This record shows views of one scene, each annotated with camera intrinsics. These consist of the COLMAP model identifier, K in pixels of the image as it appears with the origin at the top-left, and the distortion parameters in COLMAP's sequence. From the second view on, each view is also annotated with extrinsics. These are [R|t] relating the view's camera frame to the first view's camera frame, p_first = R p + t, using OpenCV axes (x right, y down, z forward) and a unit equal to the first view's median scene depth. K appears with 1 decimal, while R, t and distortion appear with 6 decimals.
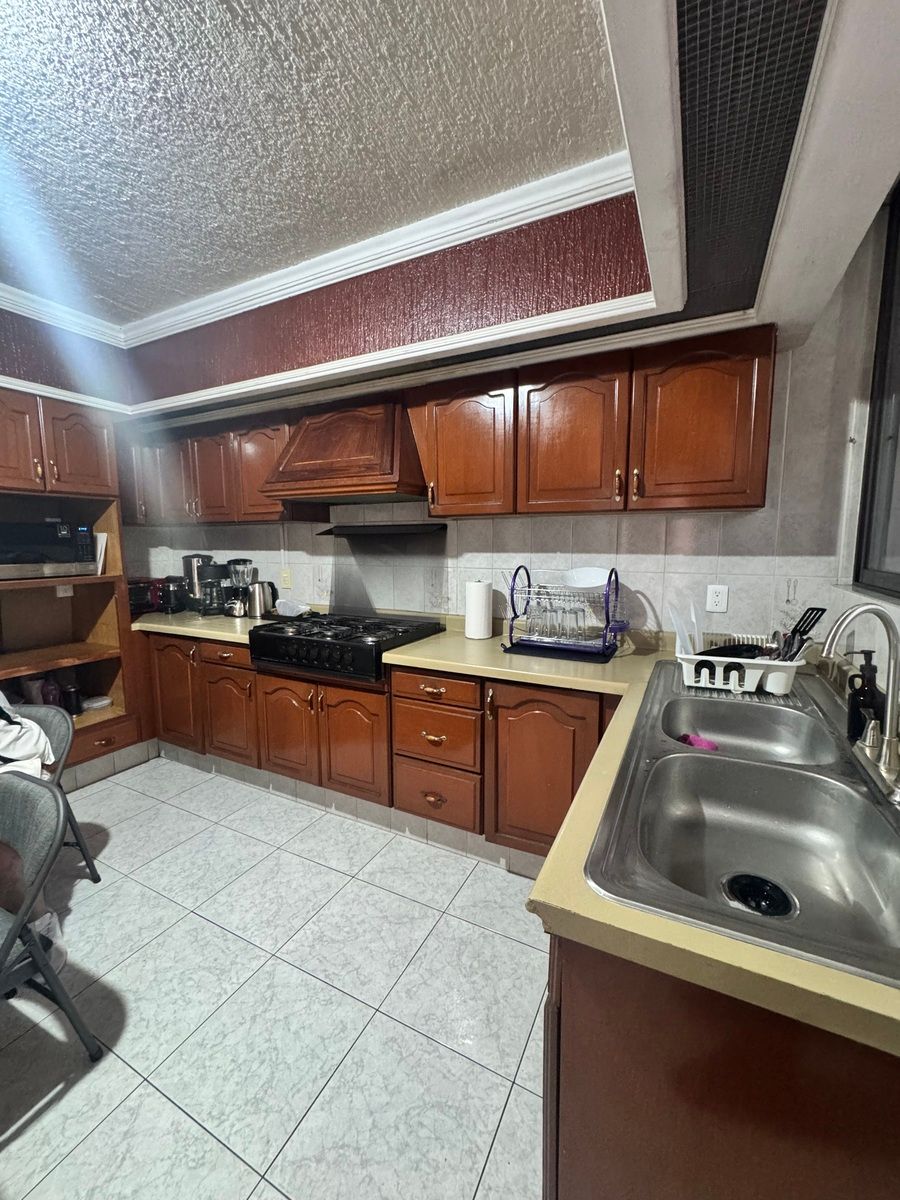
lens RADIAL K [[477.2, 0, 452.2], [0, 477.2, 598.9], [0, 0, 1]] dist [-0.004027, -0.001531]
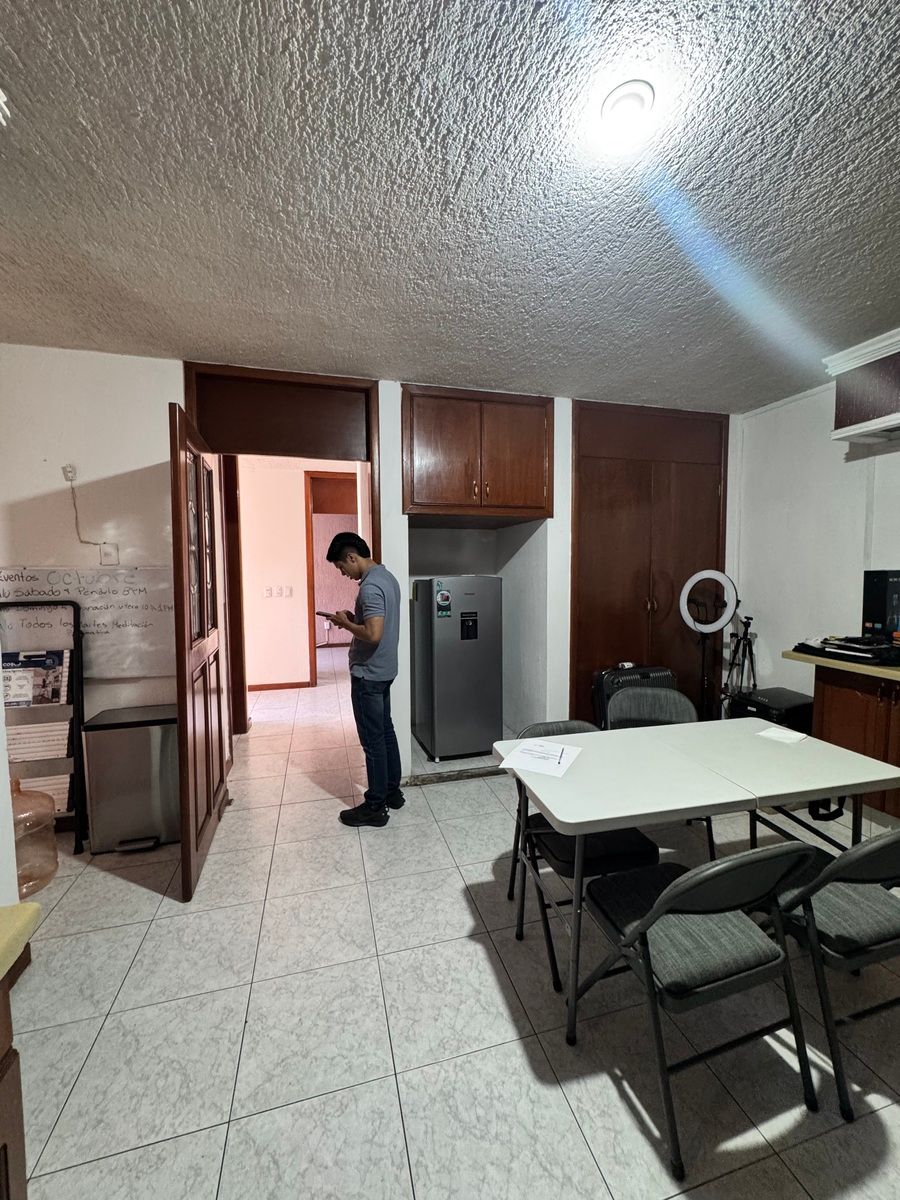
lens RADIAL K [[477.2, 0, 453.2], [0, 477.2, 599.7], [0, 0, 1]] dist [-0.004027, -0.001531]
pose [[-0.741611, 0.051086, -0.668882, 0.044337], [-0.071857, 0.985310, 0.154923, -0.100257], [0.666970, 0.162957, -0.727046, 0.741118]]
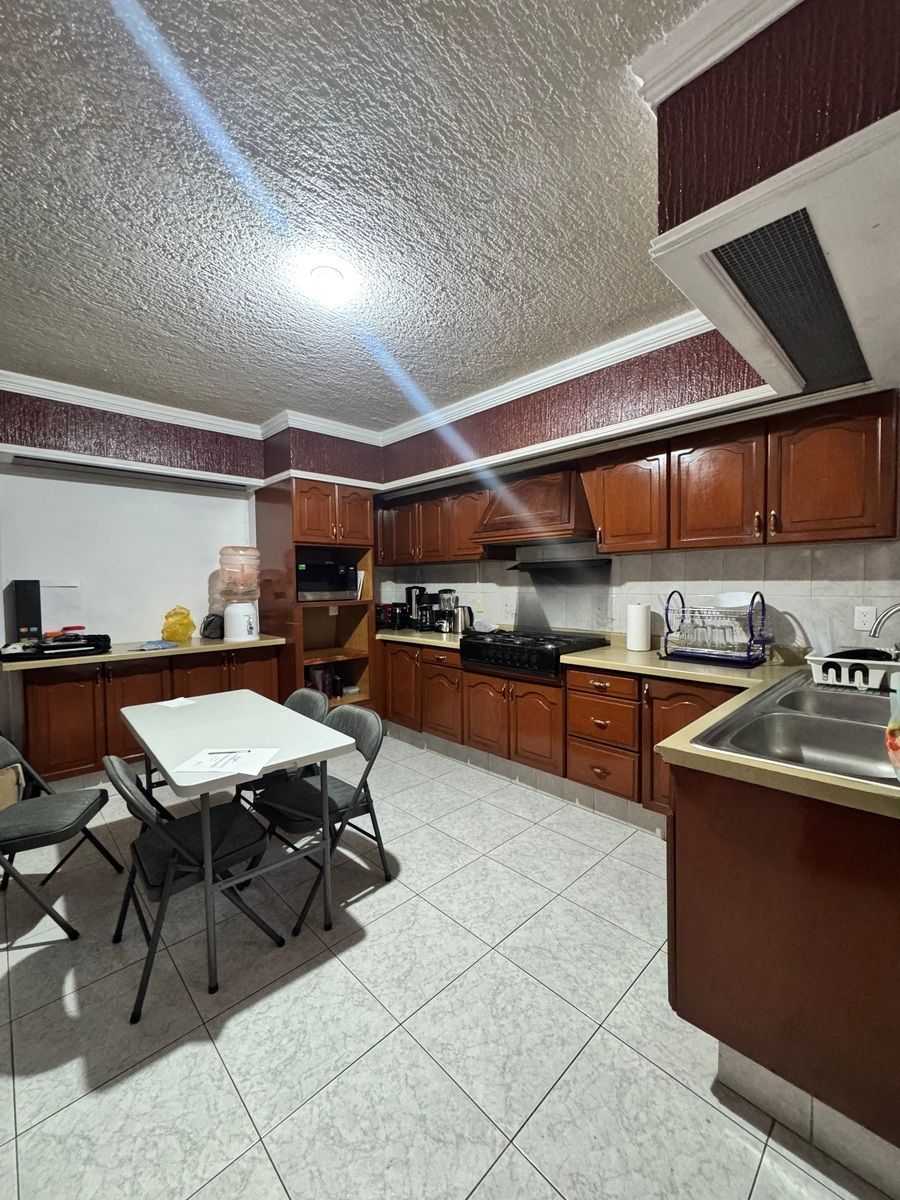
lens RADIAL K [[477.2, 0, 450.2], [0, 477.2, 599.9], [0, 0, 1]] dist [-0.004027, -0.001531]
pose [[0.944158, 0.003892, -0.329471, 0.002239], [-0.029987, 0.996796, -0.074157, 0.066454], [0.328127, 0.079896, 0.941249, -0.370900]]
